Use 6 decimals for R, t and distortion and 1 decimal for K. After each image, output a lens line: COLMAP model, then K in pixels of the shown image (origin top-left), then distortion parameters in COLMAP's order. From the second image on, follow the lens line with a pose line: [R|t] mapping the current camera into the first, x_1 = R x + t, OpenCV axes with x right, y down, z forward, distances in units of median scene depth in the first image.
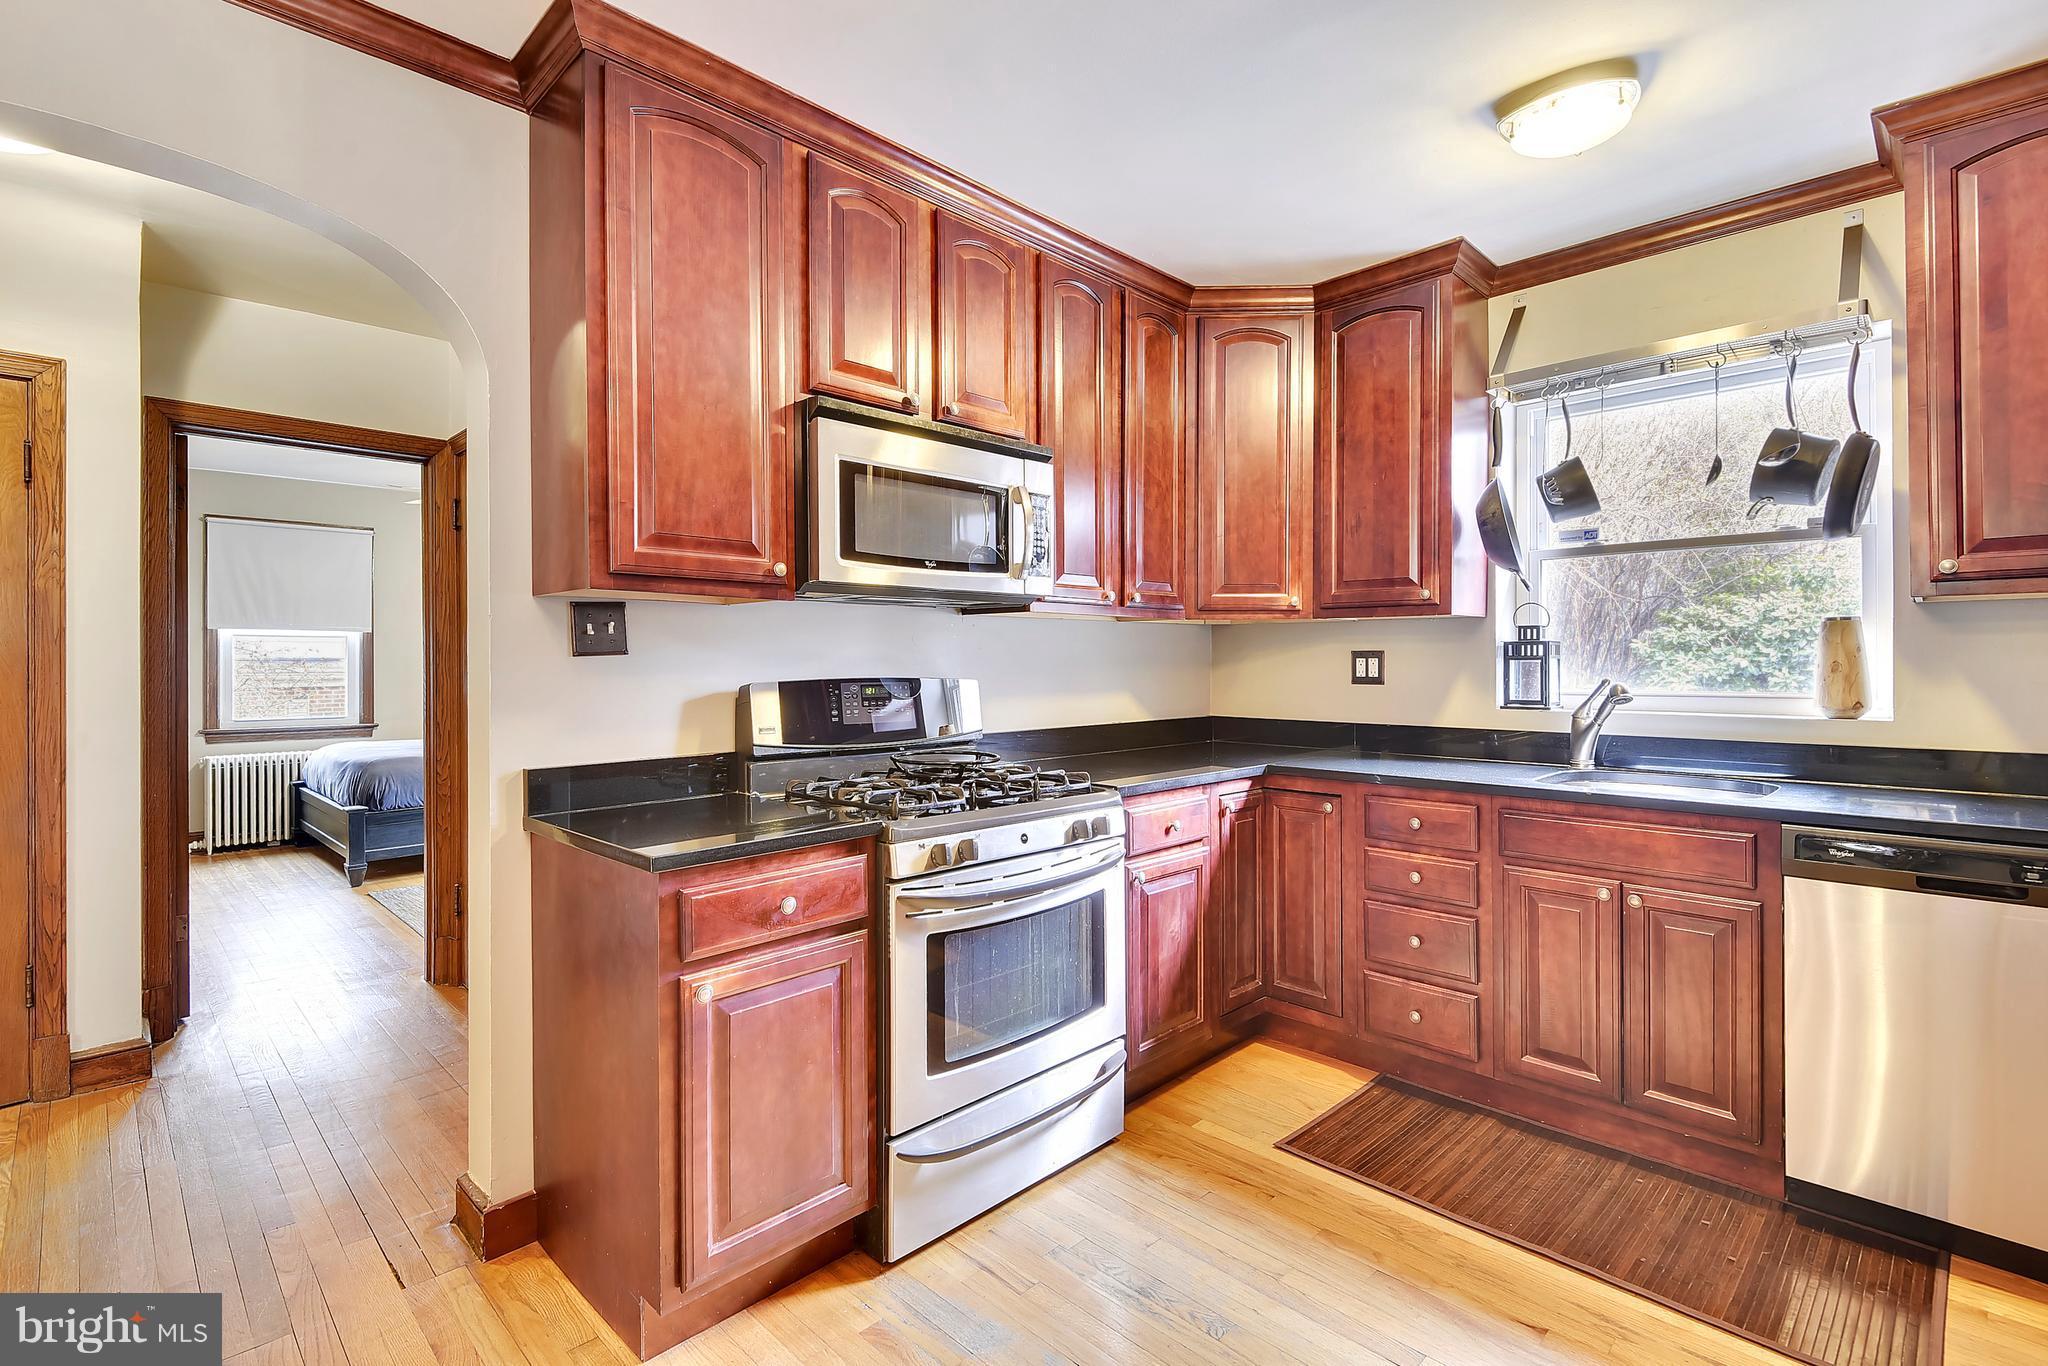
lens RADIAL K [[935.7, 0, 1029.8], [0, 935.7, 668.3], [0, 0, 1]] dist [0.002406, -0.001200]
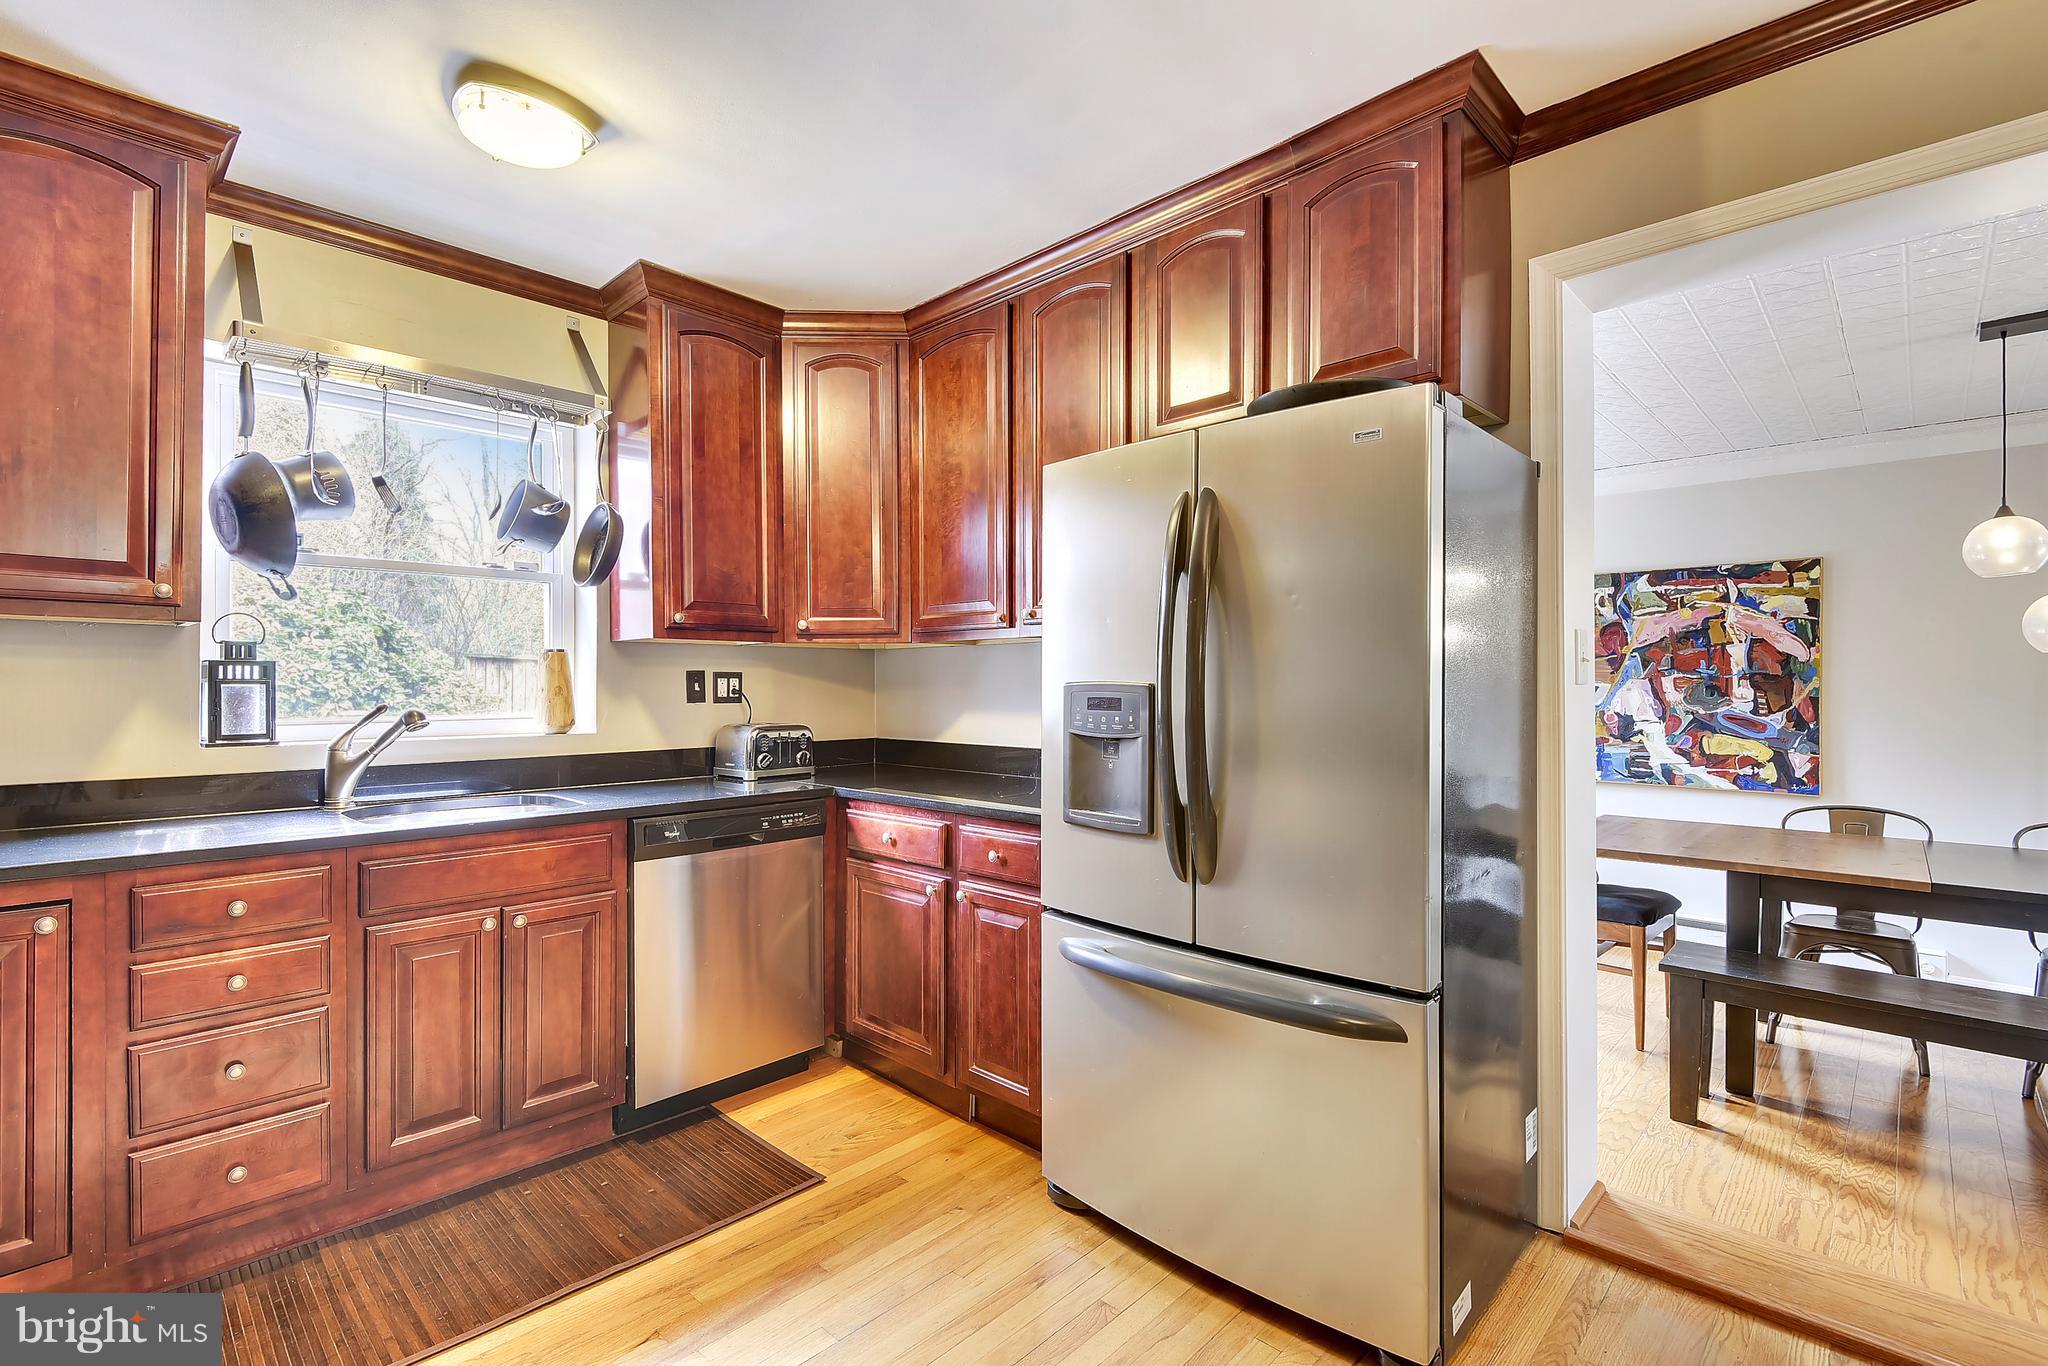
lens RADIAL K [[935.7, 0, 1034.8], [0, 935.7, 684.3], [0, 0, 1]] dist [0.002406, -0.001200]
pose [[-0.014580, 0.002244, 0.999891, -0.351819], [0.005797, 0.999981, -0.002159, -0.003643], [-0.999877, 0.005765, -0.014593, 0.418695]]
